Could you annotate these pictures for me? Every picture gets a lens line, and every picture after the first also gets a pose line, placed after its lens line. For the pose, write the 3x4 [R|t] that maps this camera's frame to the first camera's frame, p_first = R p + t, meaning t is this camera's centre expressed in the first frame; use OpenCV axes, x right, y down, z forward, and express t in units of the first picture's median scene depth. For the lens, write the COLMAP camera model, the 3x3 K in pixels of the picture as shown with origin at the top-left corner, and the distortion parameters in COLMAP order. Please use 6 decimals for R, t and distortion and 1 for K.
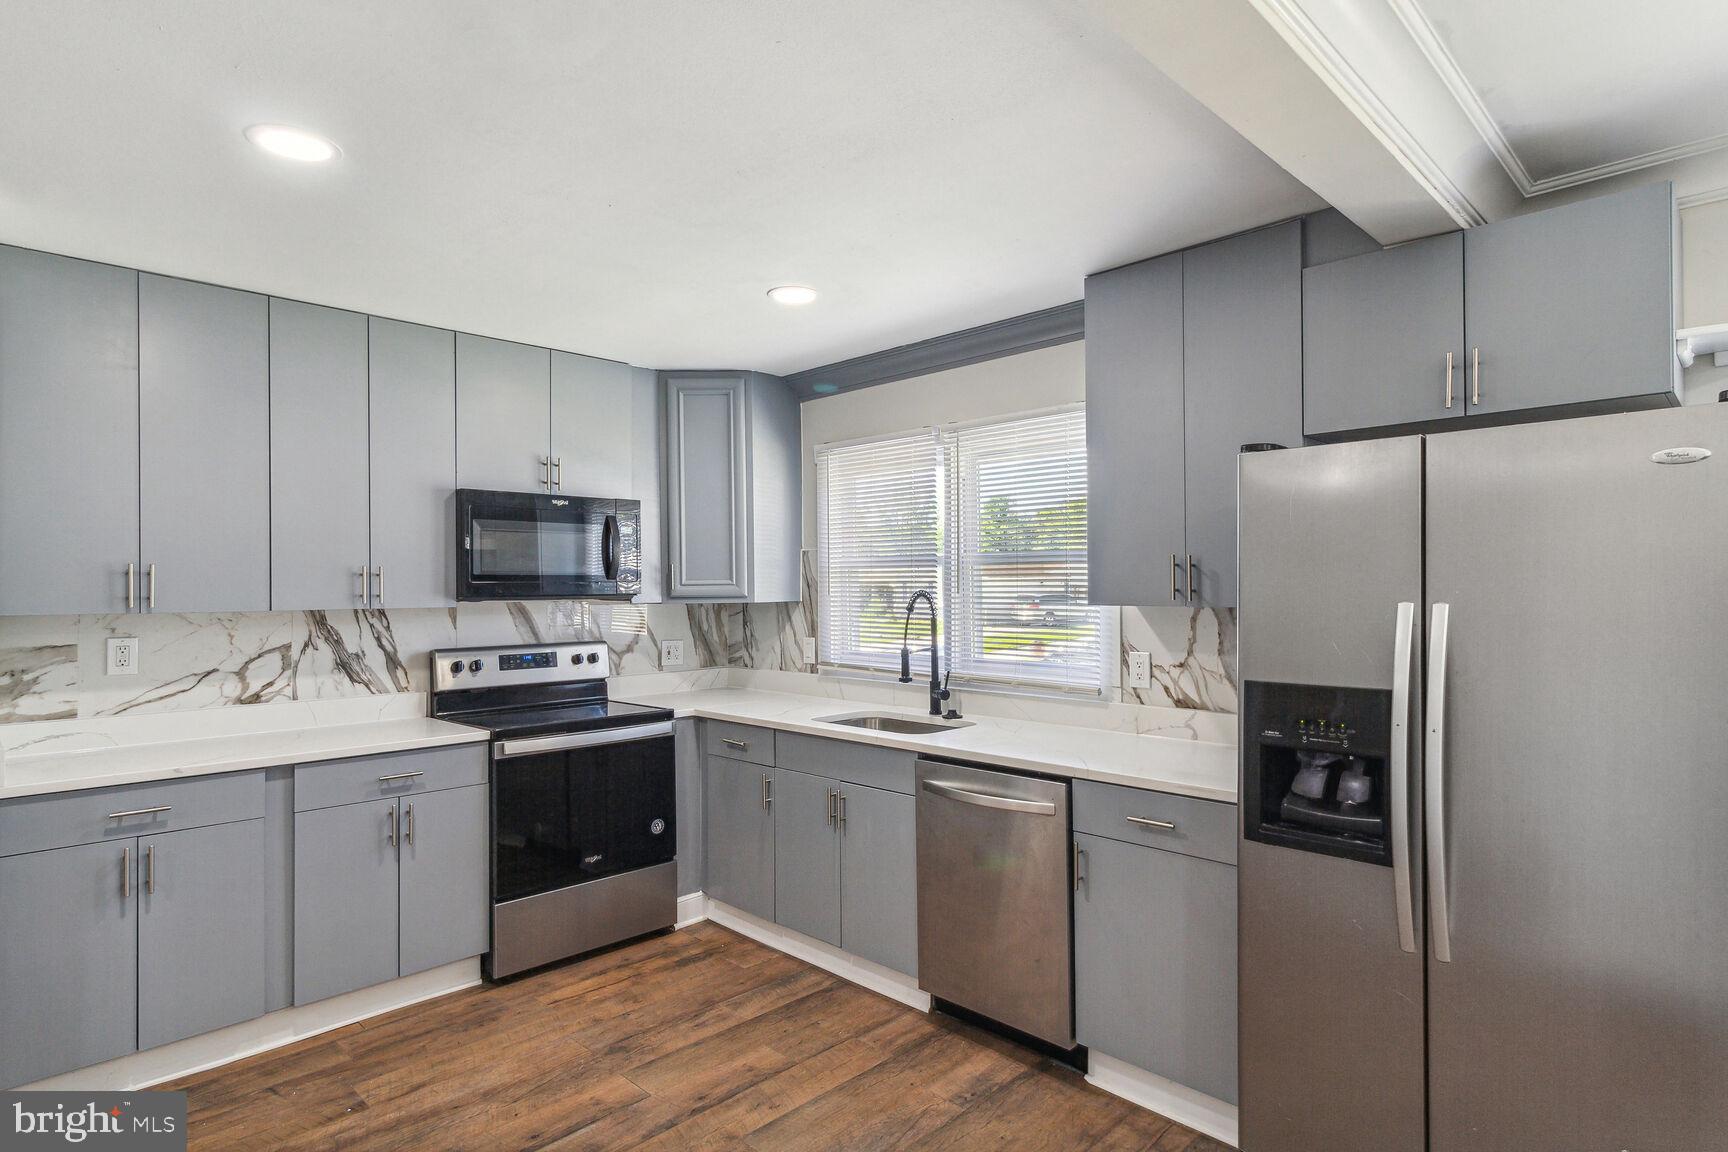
lens RADIAL K [[929.8, 0, 907.2], [0, 929.8, 581.3], [0, 0, 1]] dist [0.017557, 0.000951]
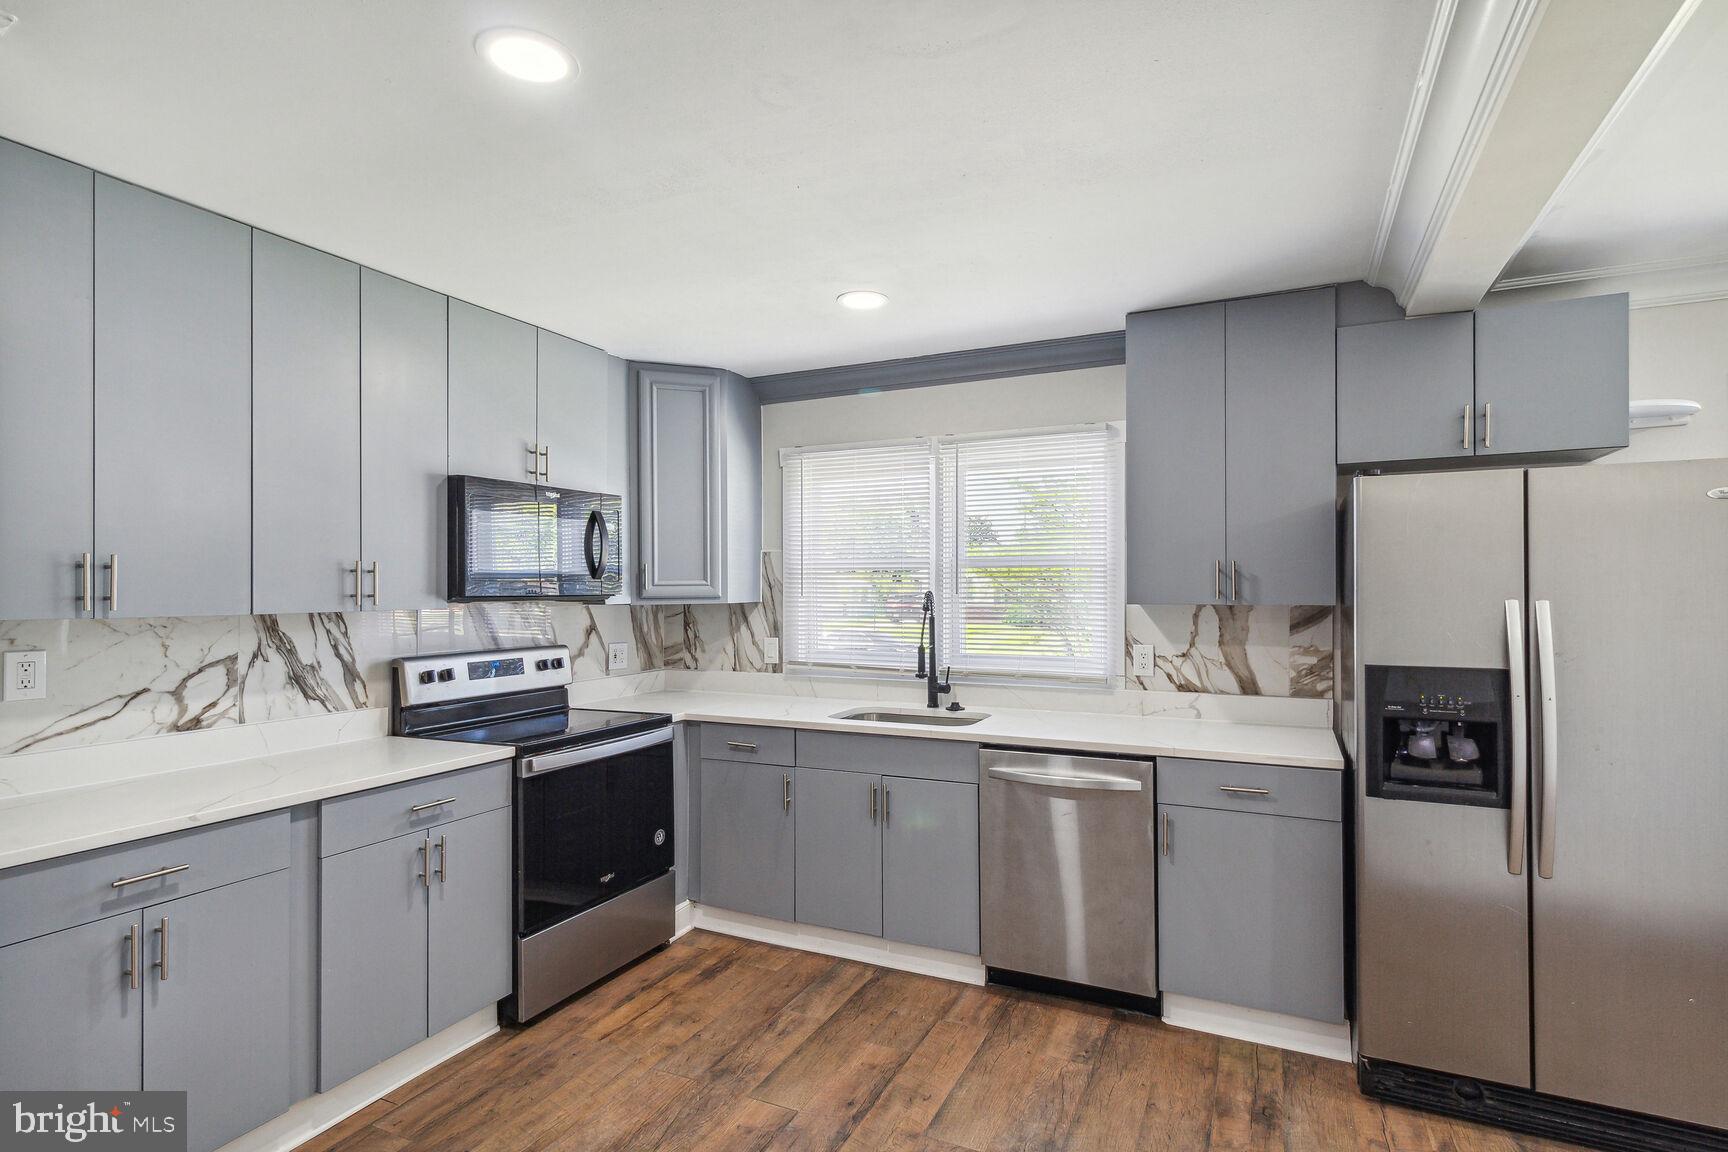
lens RADIAL K [[851.1, 0, 906.1], [0, 851.1, 584.6], [0, 0, 1]] dist [0.015321, -0.000849]
pose [[0.942646, 0.004366, 0.333764, -0.371868], [-0.004258, 0.999990, -0.001055, 0.004005], [-0.333766, -0.000426, 0.942656, 0.102951]]
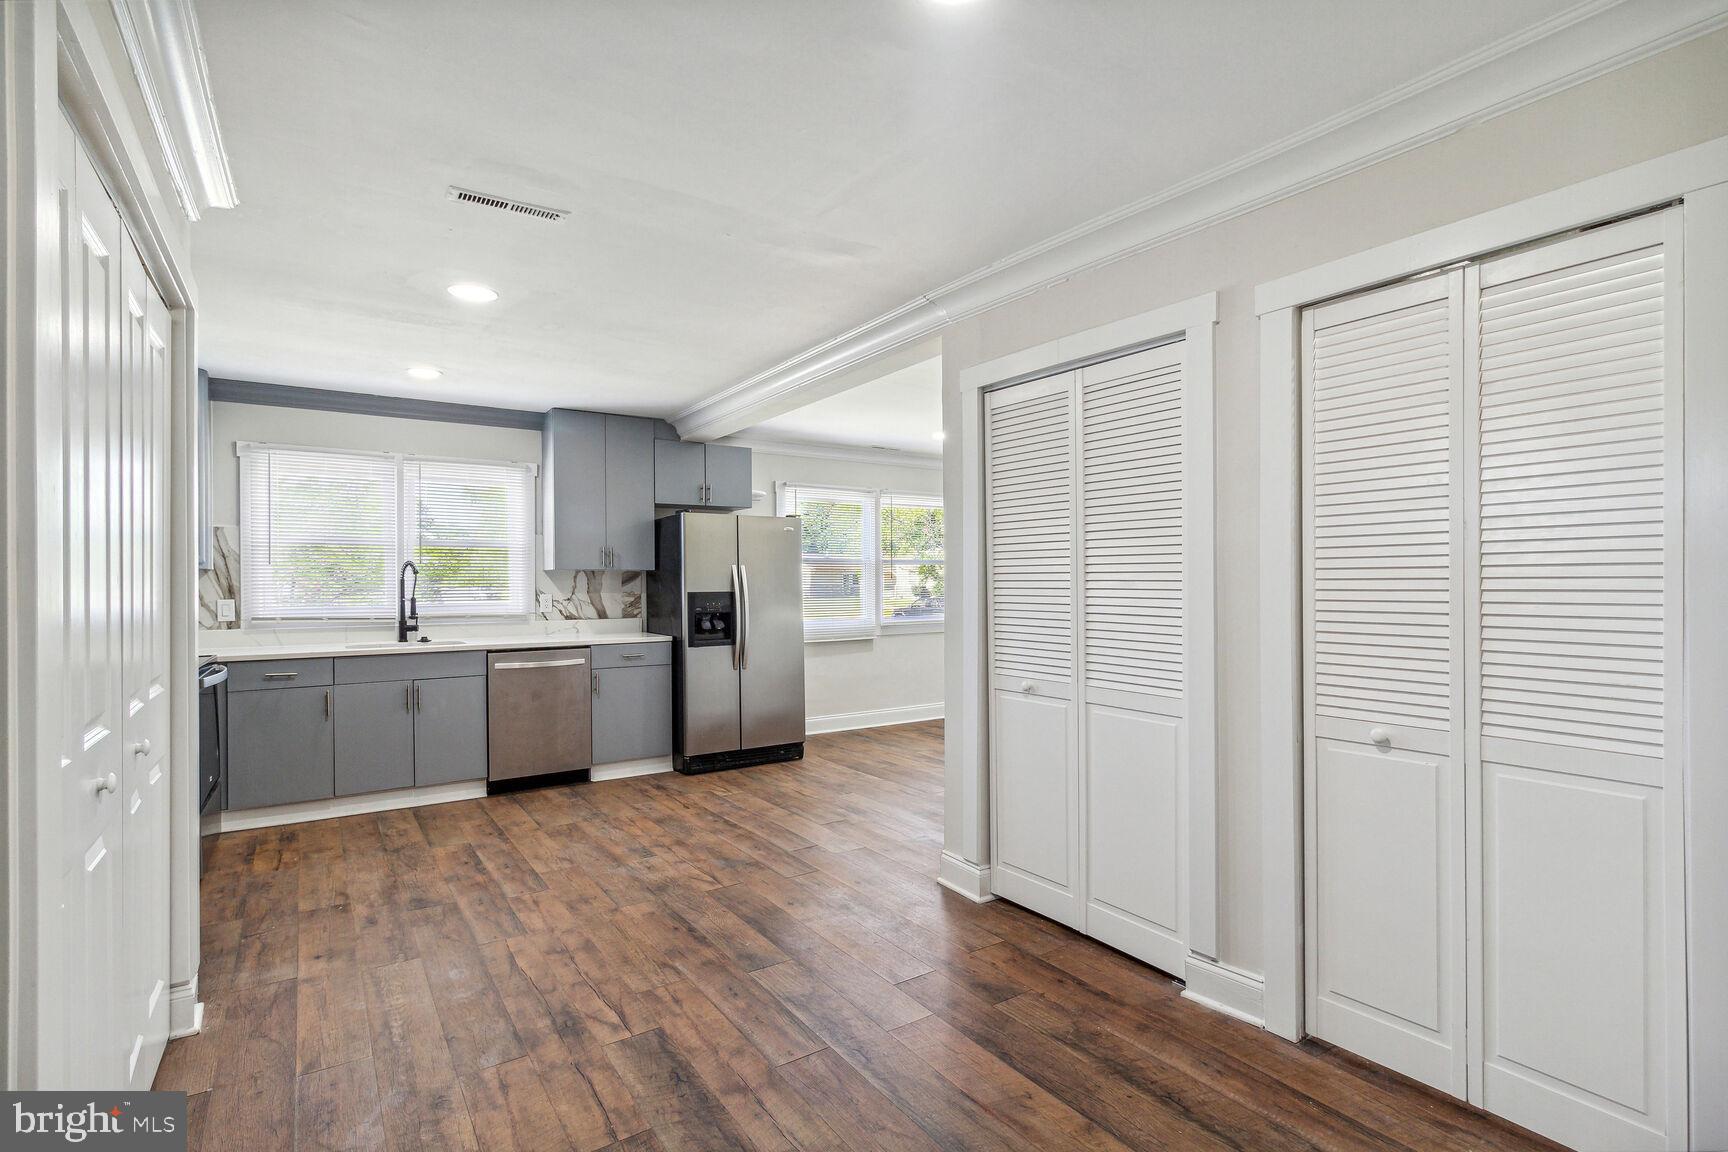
lens RADIAL K [[801.4, 0, 837.5], [0, 801.4, 583.3], [0, 0, 1]] dist [0.024497, 0.000181]
pose [[0.240344, 0.004228, 0.970679, -1.252543], [-0.000870, 0.999991, -0.004140, 0.057914], [-0.970688, 0.000151, 0.240345, -0.022179]]
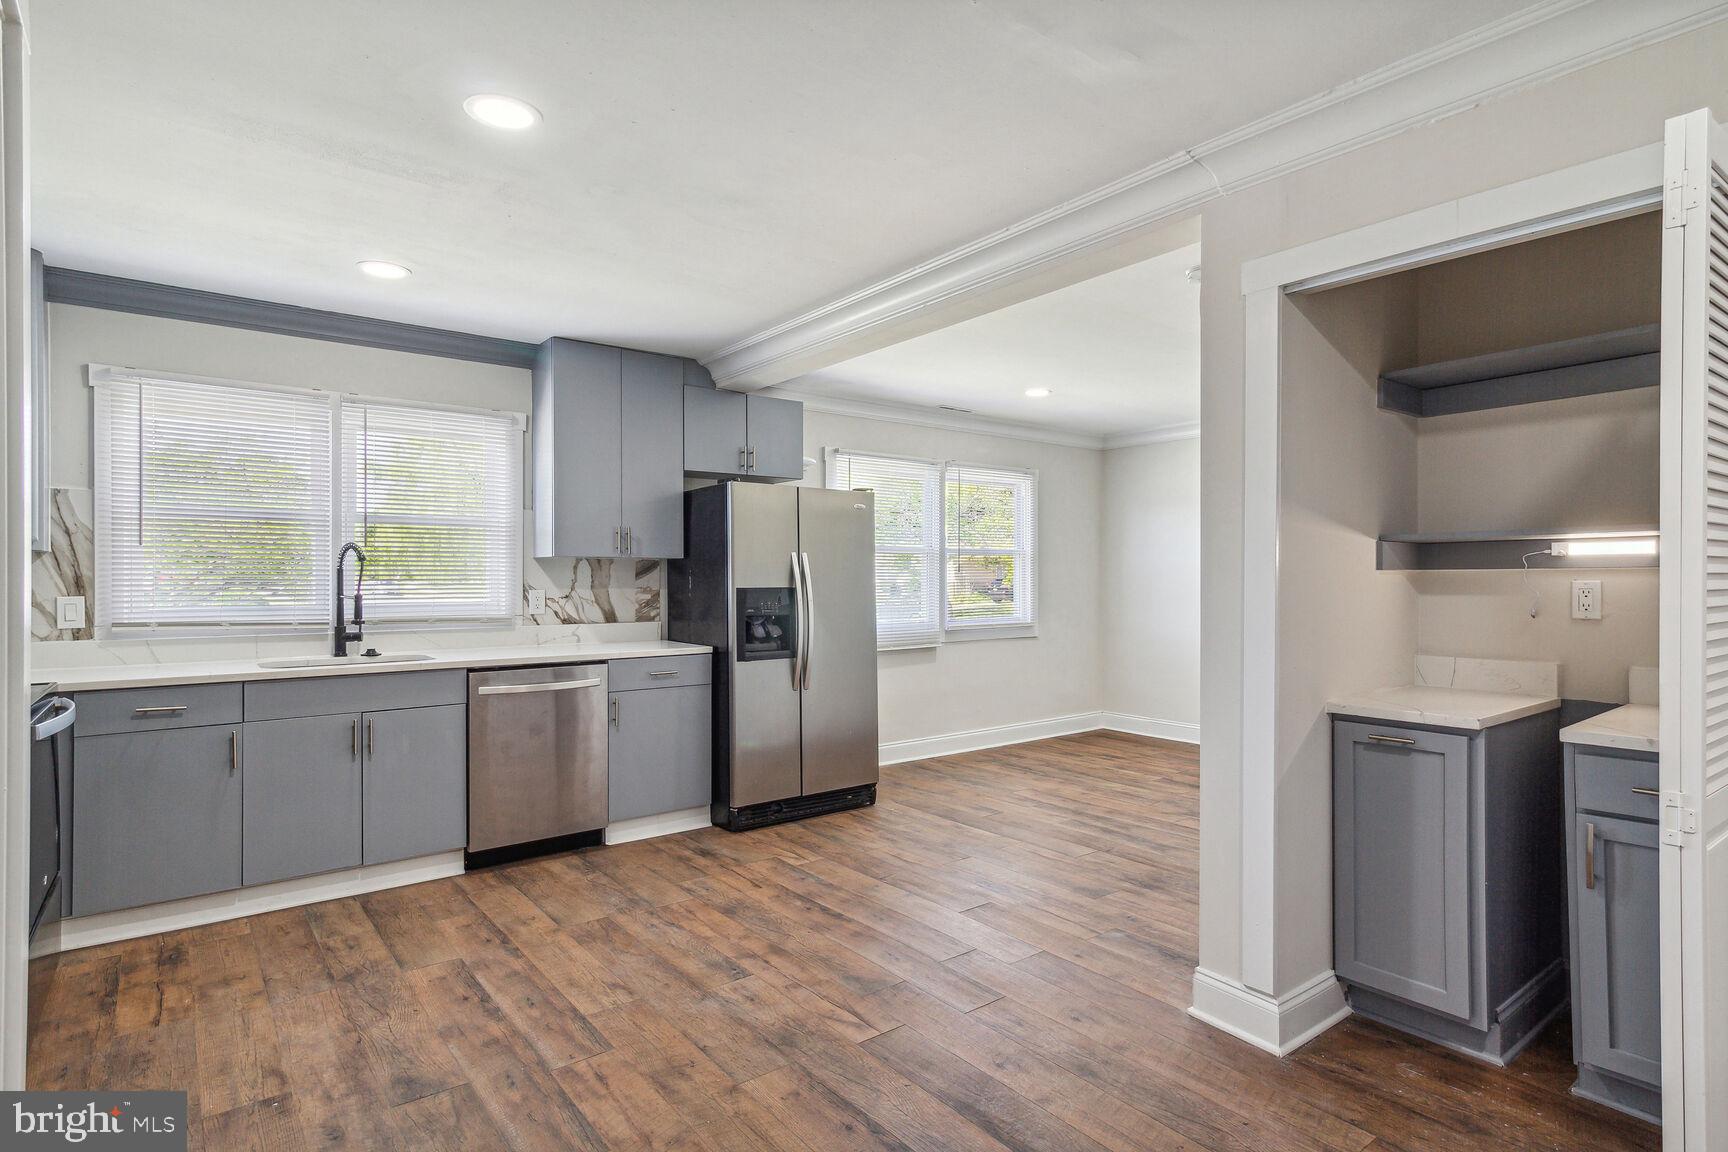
lens RADIAL K [[877.6, 0, 864.0], [0, 877.6, 576.0], [0, 0, 1]] dist [0.030815, 0.000192]
pose [[0.157508, 0.007719, 0.987487, -1.036063], [-0.005296, 0.999962, -0.006972, 0.059660], [-0.987503, -0.004131, 0.157543, 0.259338]]
